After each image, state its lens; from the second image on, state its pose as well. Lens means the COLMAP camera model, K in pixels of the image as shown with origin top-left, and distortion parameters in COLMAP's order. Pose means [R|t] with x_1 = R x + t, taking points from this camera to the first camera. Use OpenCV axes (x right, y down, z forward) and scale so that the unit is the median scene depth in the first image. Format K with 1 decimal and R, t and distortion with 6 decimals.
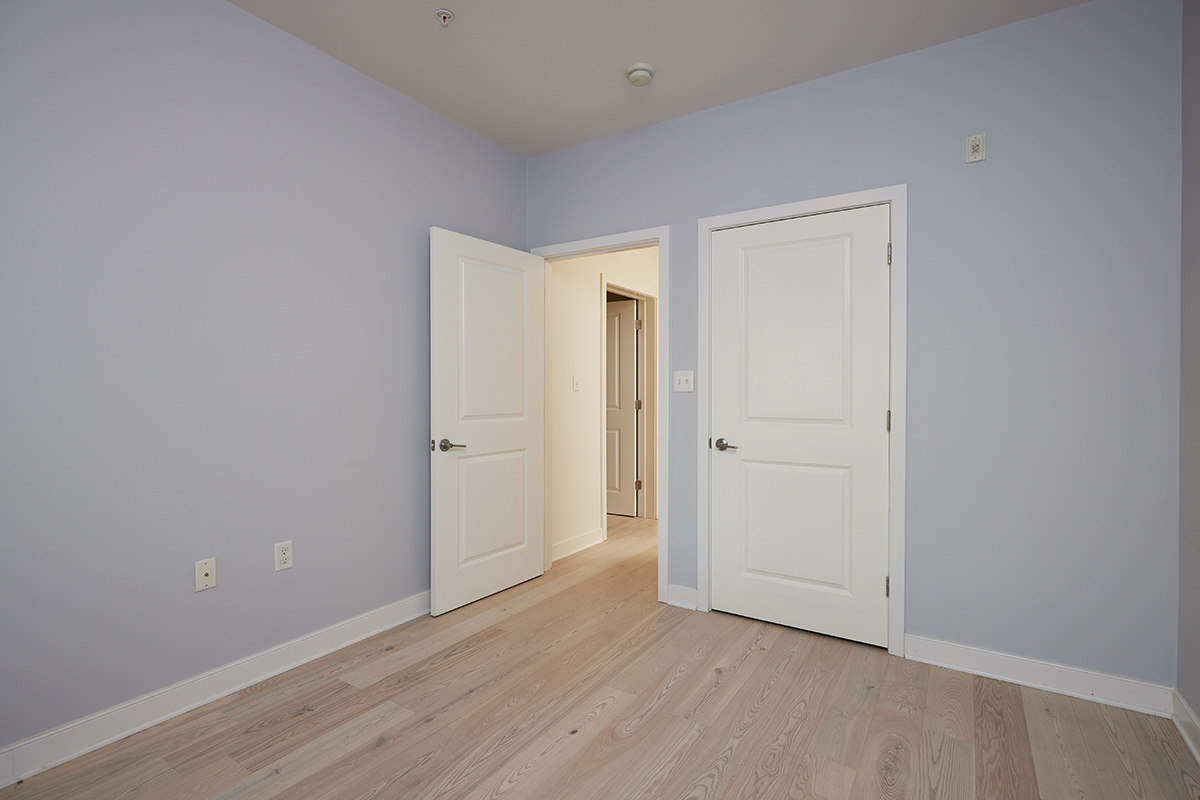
lens RADIAL K [[571.6, 0, 596.5], [0, 571.6, 396.6], [0, 0, 1]] dist [-0.001488, 0.001379]
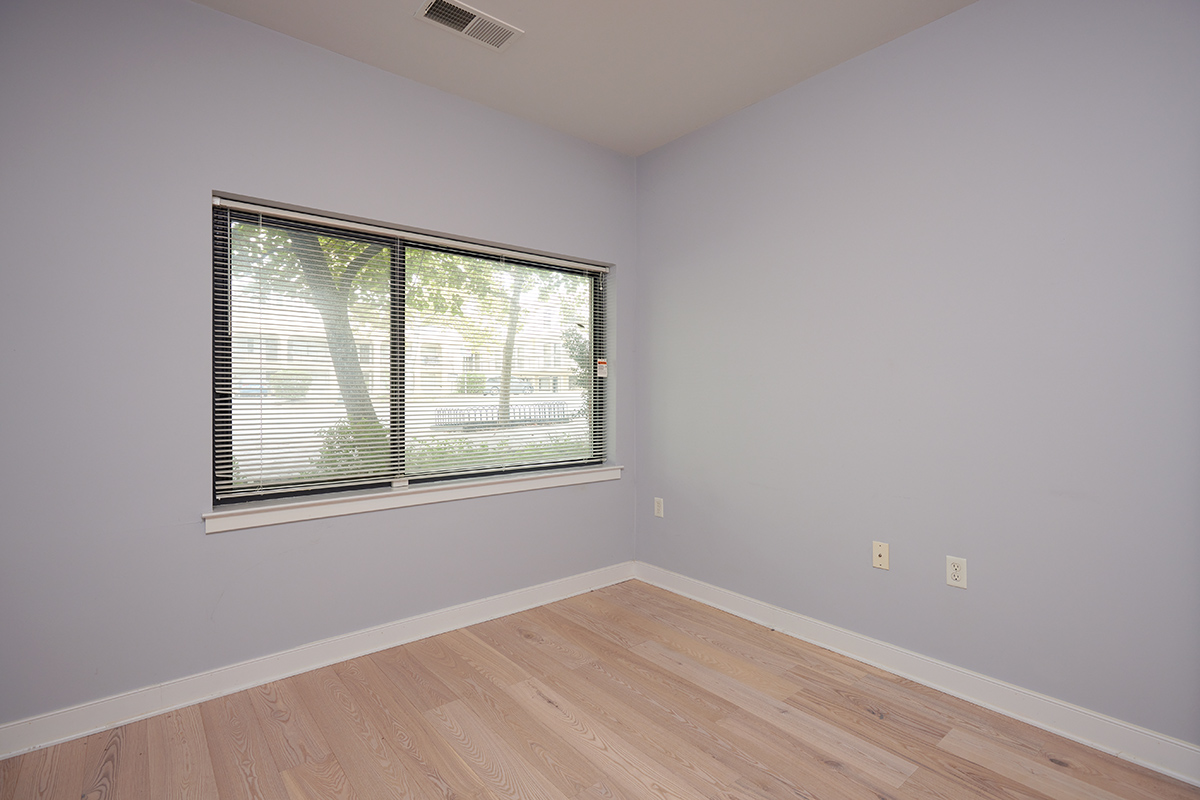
lens RADIAL K [[571.6, 0, 597.6], [0, 571.6, 397.9], [0, 0, 1]] dist [-0.001488, 0.001379]
pose [[-0.311290, 0.010319, -0.950259, 0.593659], [-0.005187, 0.999908, 0.012557, -0.015471], [0.950301, 0.008838, -0.311207, 0.843870]]
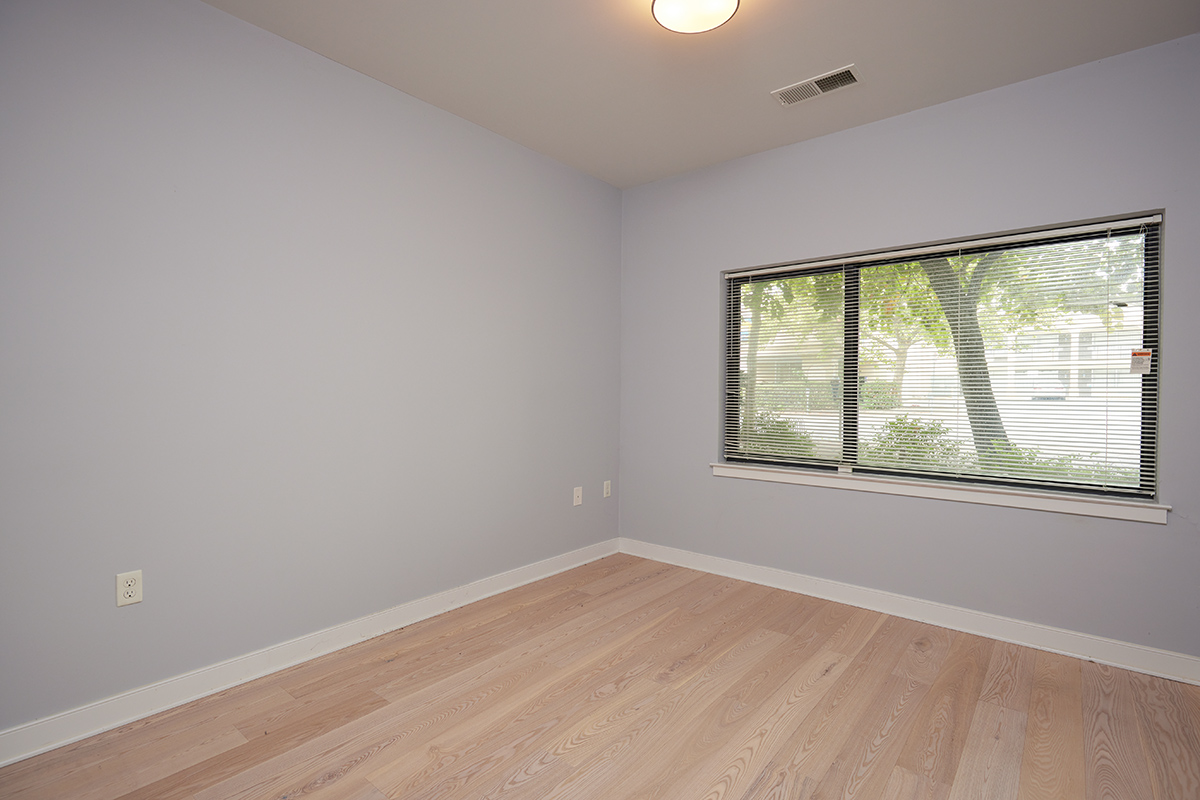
lens RADIAL K [[571.6, 0, 600.7], [0, 571.6, 395.6], [0, 0, 1]] dist [-0.001488, 0.001379]
pose [[-0.992557, -0.006540, 0.121608, -0.045810], [-0.004380, 0.999828, 0.018022, -0.028365], [-0.121705, 0.017355, -0.992415, 1.649397]]
